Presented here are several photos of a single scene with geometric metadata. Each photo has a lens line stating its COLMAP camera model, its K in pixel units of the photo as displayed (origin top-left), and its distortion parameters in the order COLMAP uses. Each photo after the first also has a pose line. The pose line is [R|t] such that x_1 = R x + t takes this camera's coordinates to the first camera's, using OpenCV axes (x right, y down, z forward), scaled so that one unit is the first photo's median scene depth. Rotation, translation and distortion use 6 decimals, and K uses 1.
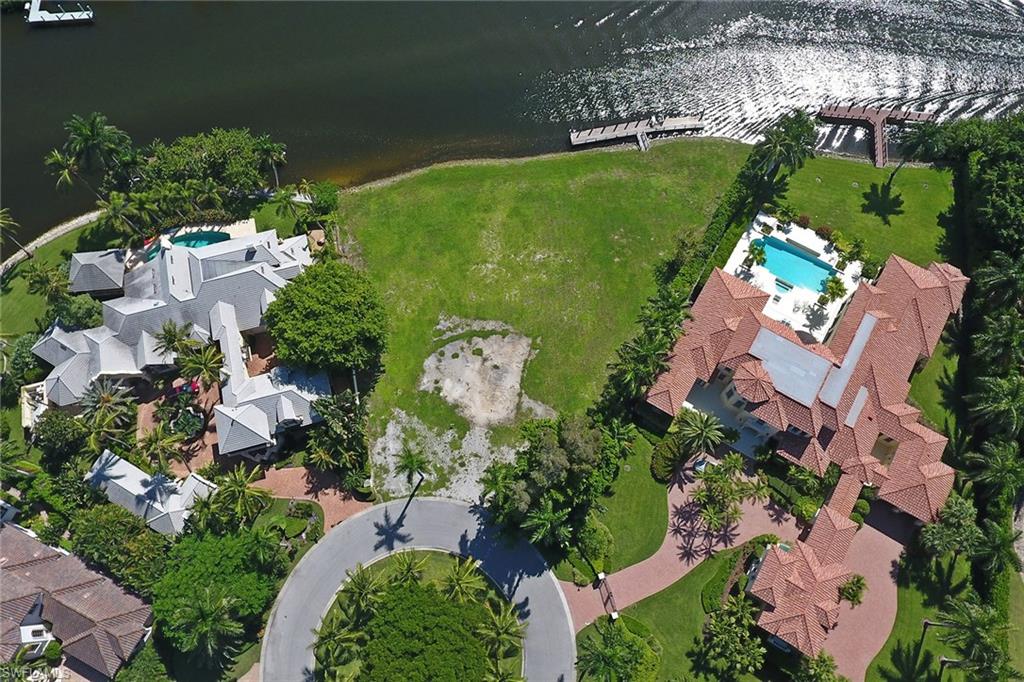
lens RADIAL K [[716.3, 0, 508.6], [0, 716.3, 341.5], [0, 0, 1]] dist [0.002343, -0.006669]
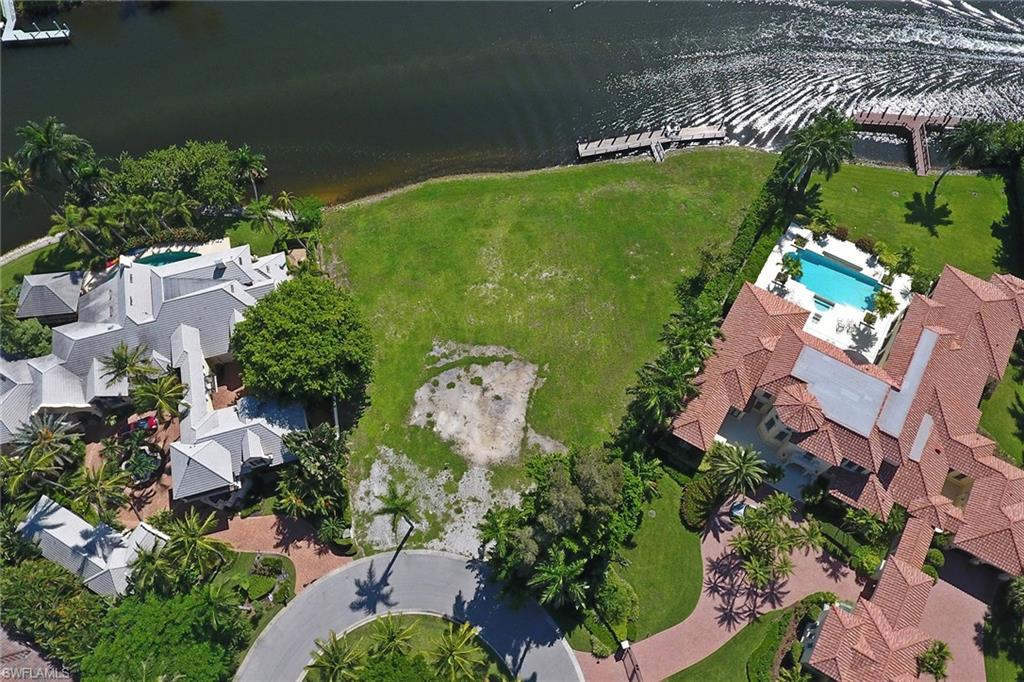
lens RADIAL K [[716.3, 0, 509.7], [0, 716.3, 339.2], [0, 0, 1]] dist [0.002343, -0.006669]
pose [[0.999919, -0.009029, -0.008979, 0.006076], [0.008204, 0.996086, -0.088003, 0.043763], [0.009739, 0.087922, 0.996080, 0.131952]]
